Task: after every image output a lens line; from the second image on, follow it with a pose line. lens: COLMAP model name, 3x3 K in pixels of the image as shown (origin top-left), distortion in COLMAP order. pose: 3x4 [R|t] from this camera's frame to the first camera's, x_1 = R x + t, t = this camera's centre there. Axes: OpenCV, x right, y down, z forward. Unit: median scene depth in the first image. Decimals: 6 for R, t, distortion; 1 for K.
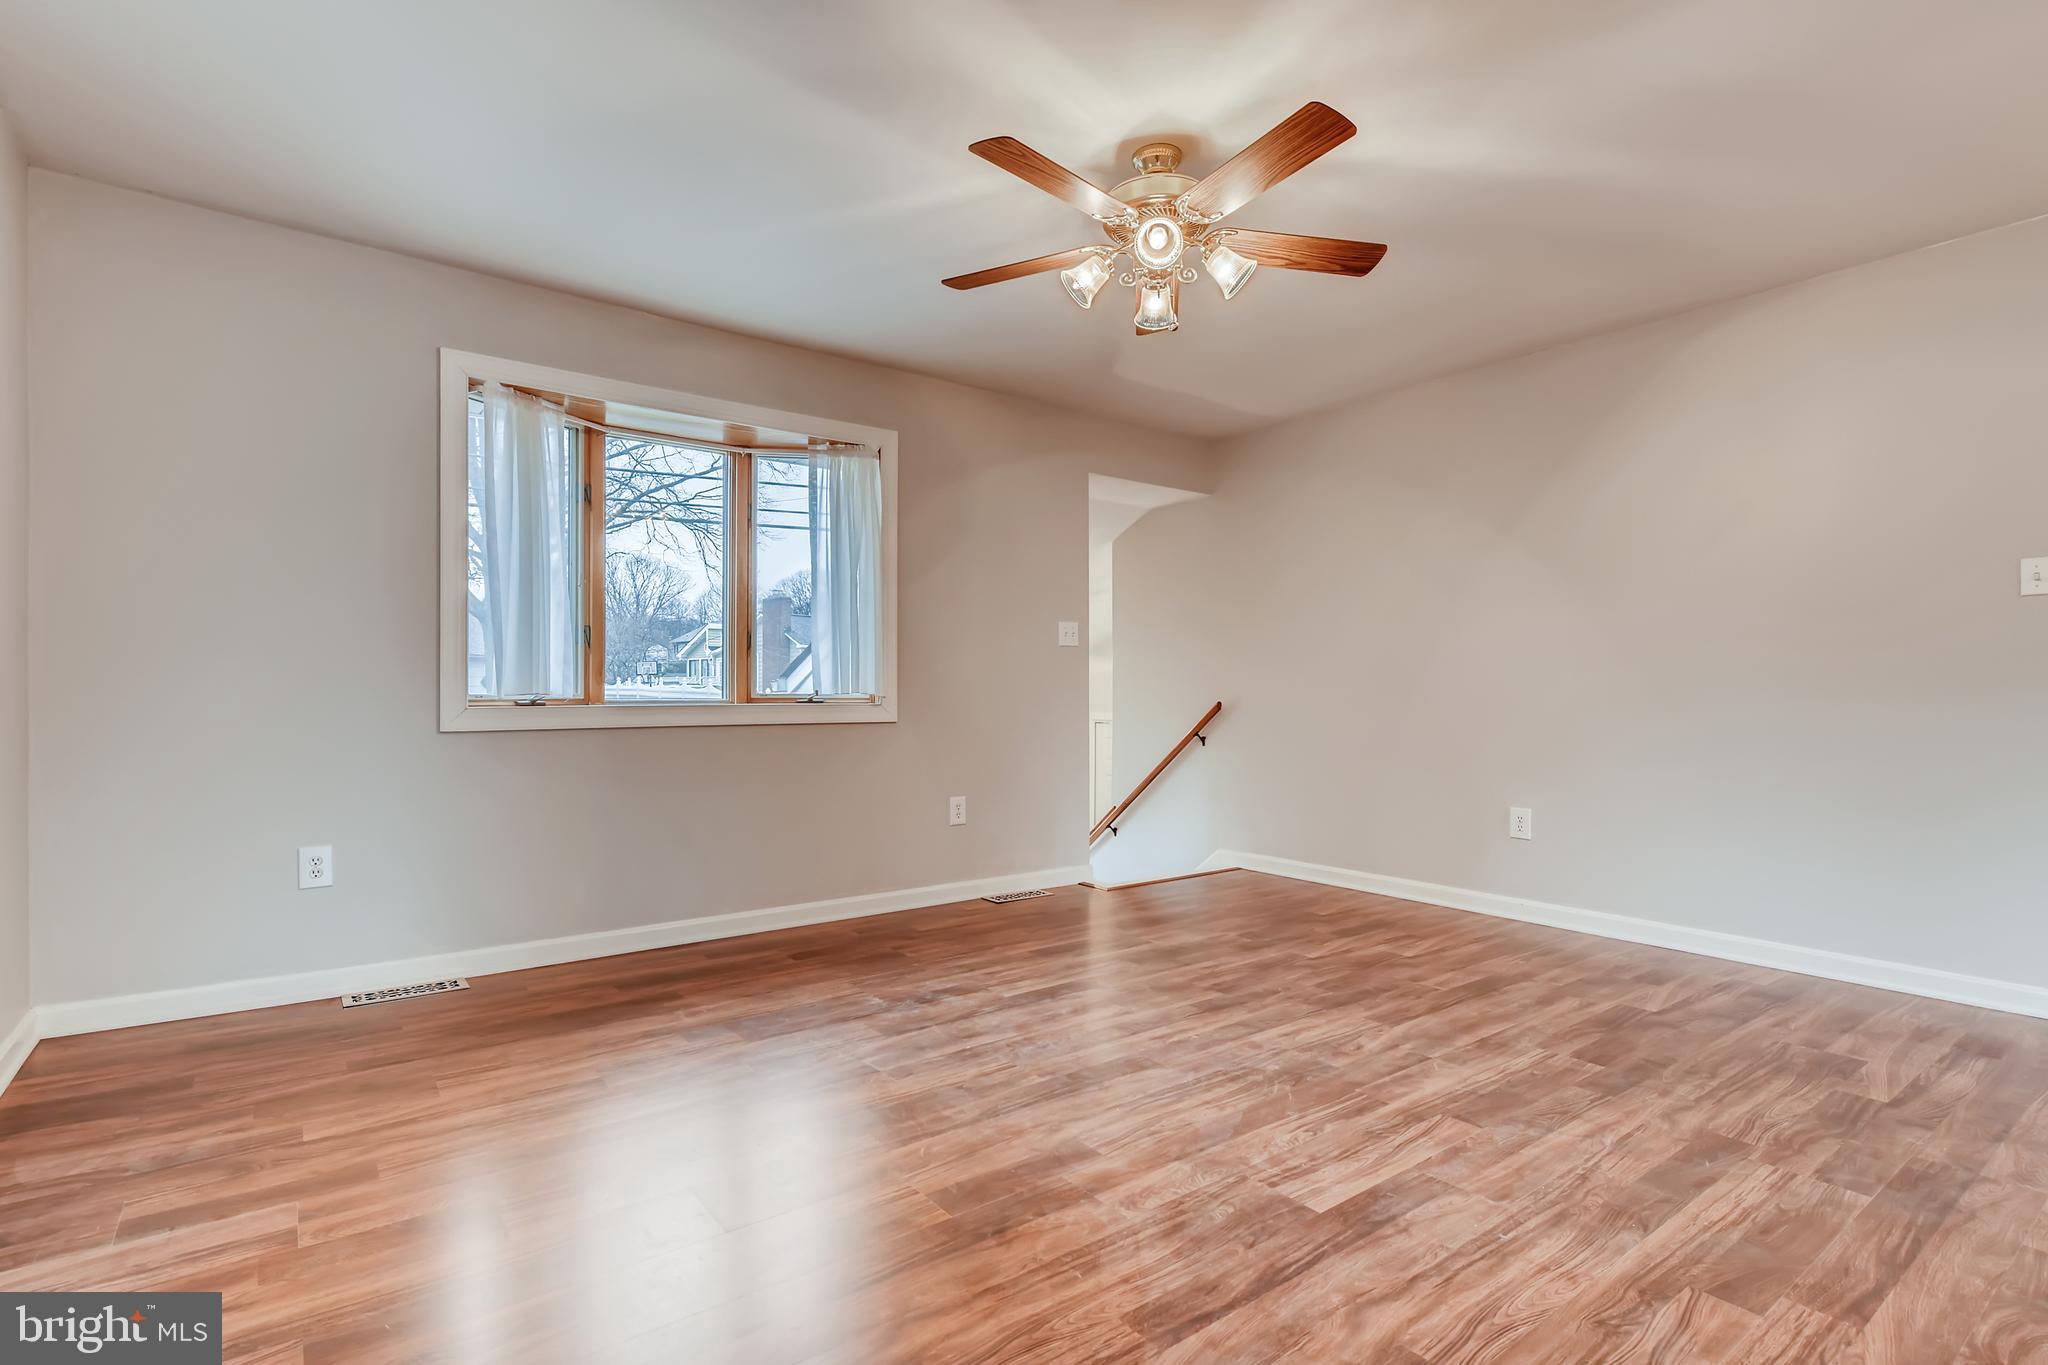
lens RADIAL K [[976.9, 0, 1029.6], [0, 976.9, 685.0], [0, 0, 1]] dist [0.013077, -0.000661]
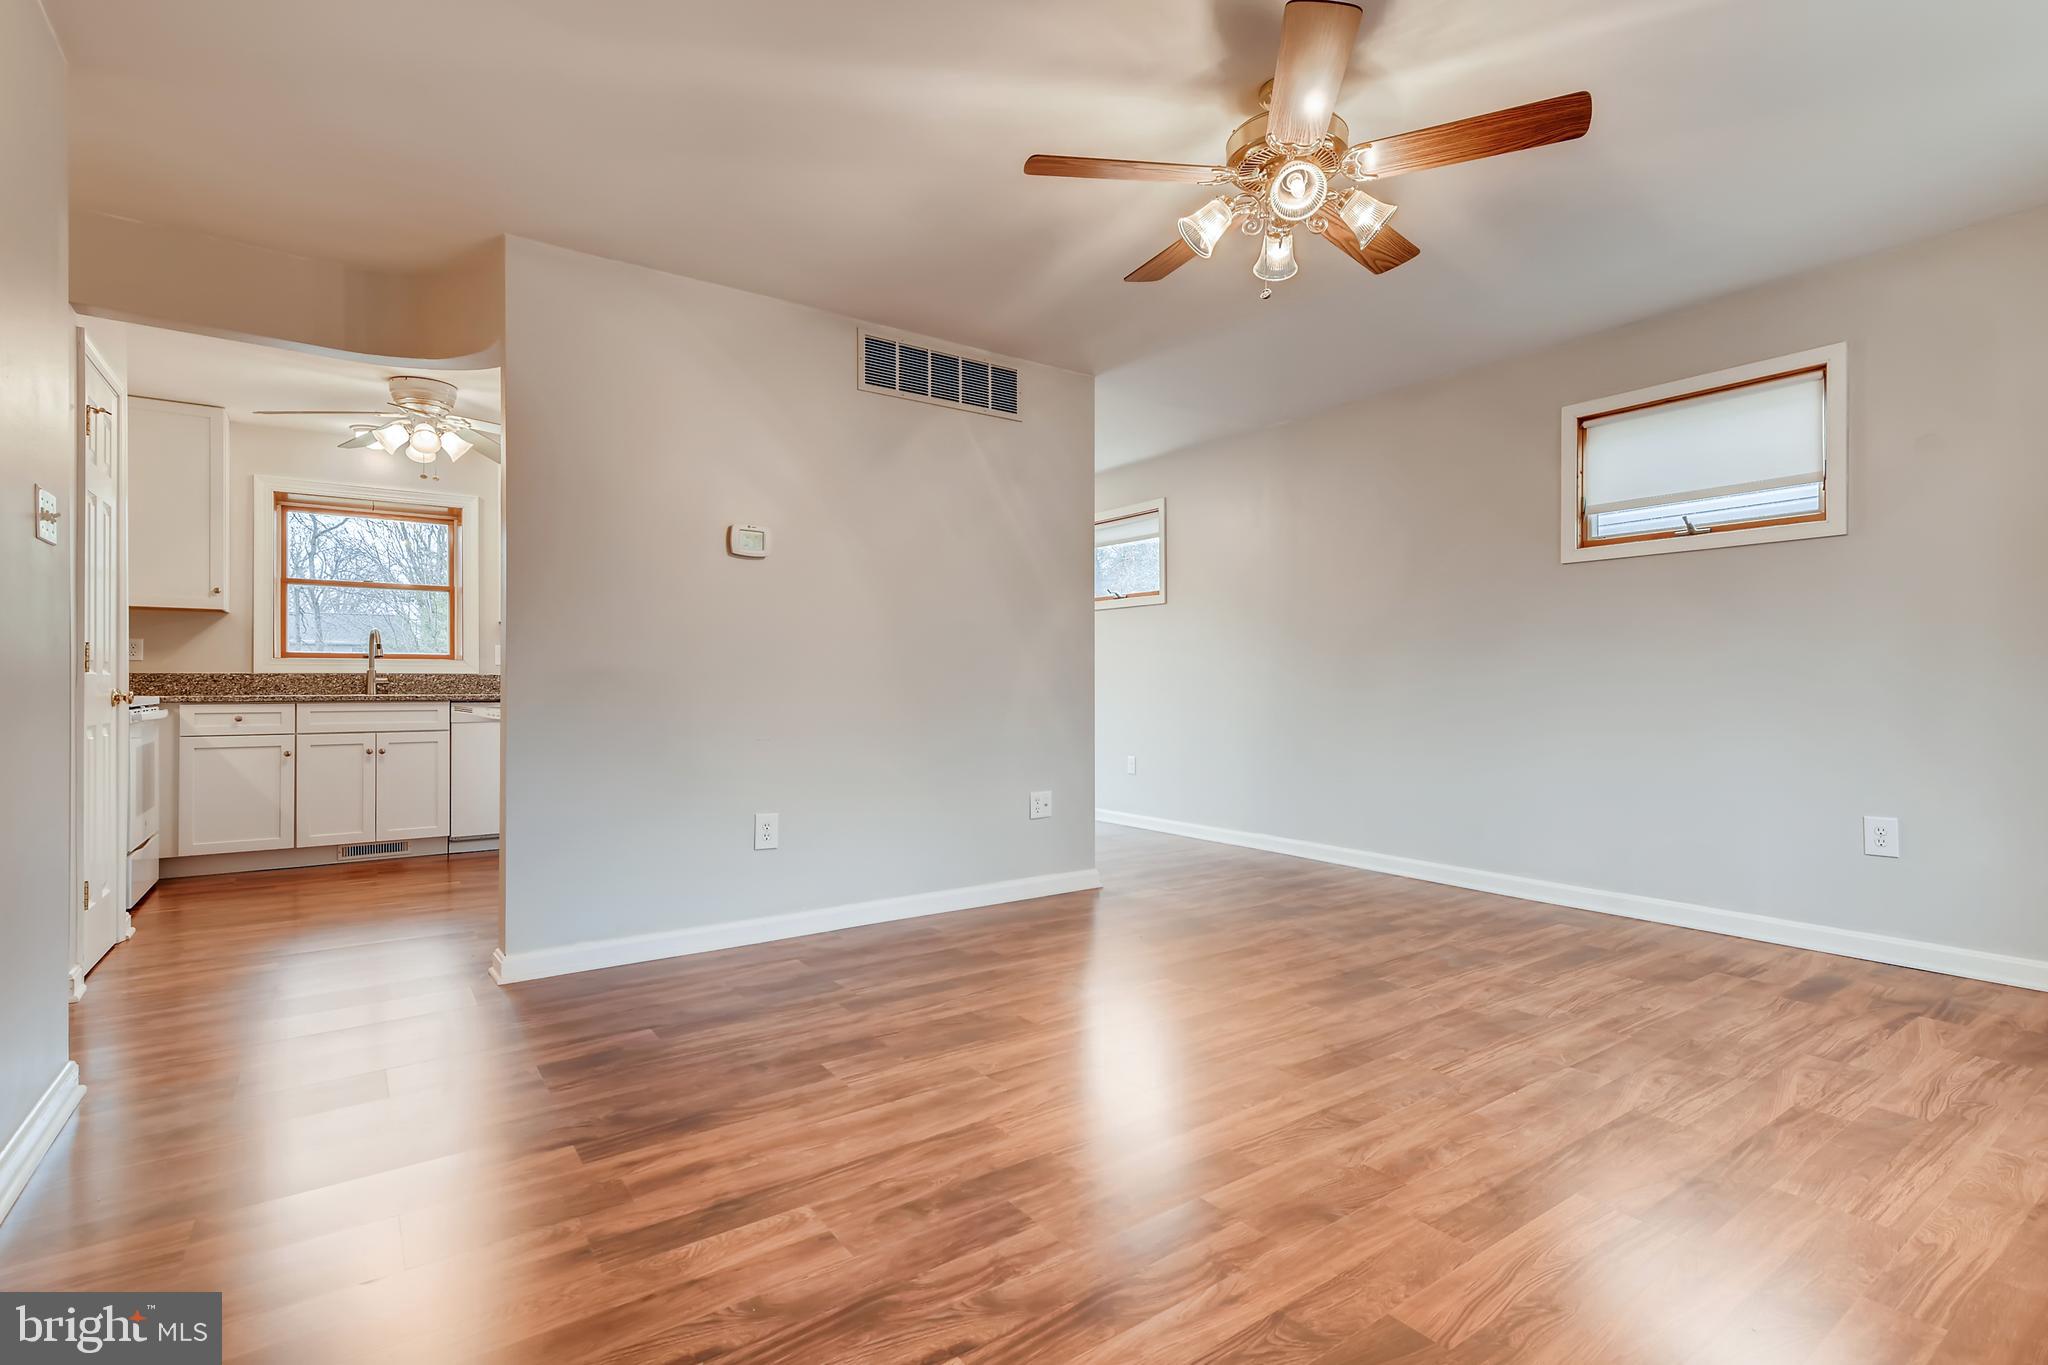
lens RADIAL K [[968.8, 0, 1024.9], [0, 968.8, 674.0], [0, 0, 1]] dist [0.002250, -0.001159]
pose [[-0.999570, 0.002668, 0.029208, 0.333483], [0.002159, 0.999845, -0.017474, 0.018792], [-0.029250, -0.017404, -0.999421, 1.844444]]
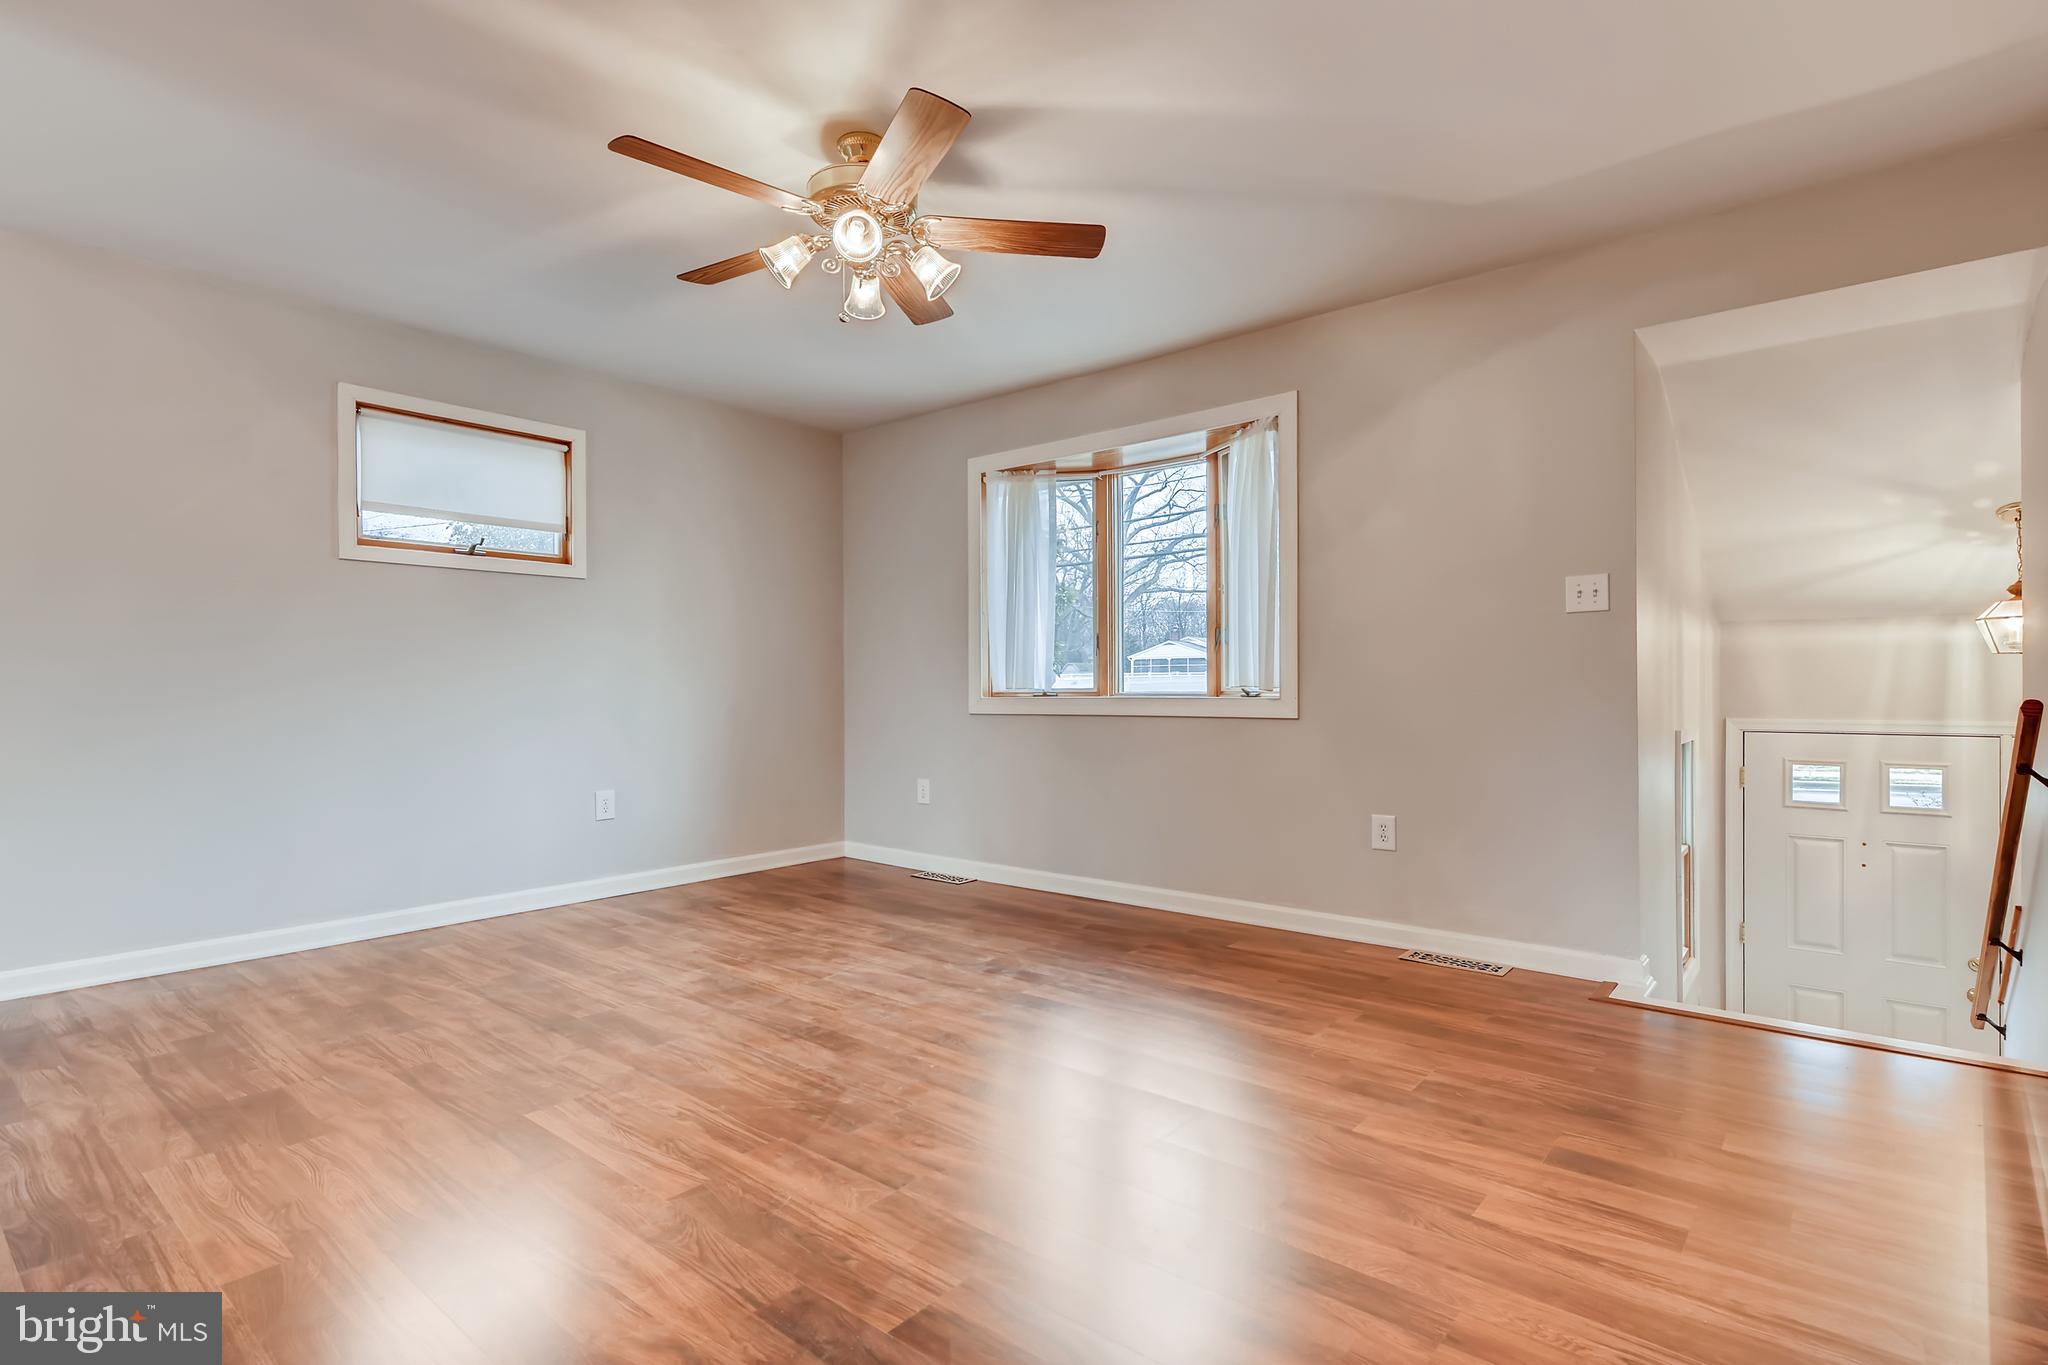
lens RADIAL K [[987.7, 0, 1021.1], [0, 987.7, 679.2], [0, 0, 1]] dist [0.002675, -0.000297]
pose [[0.230429, -0.012909, -0.973003, 1.098885], [0.011265, 0.999880, -0.010598, 0.014734], [0.973024, -0.008519, 0.230547, 0.891526]]
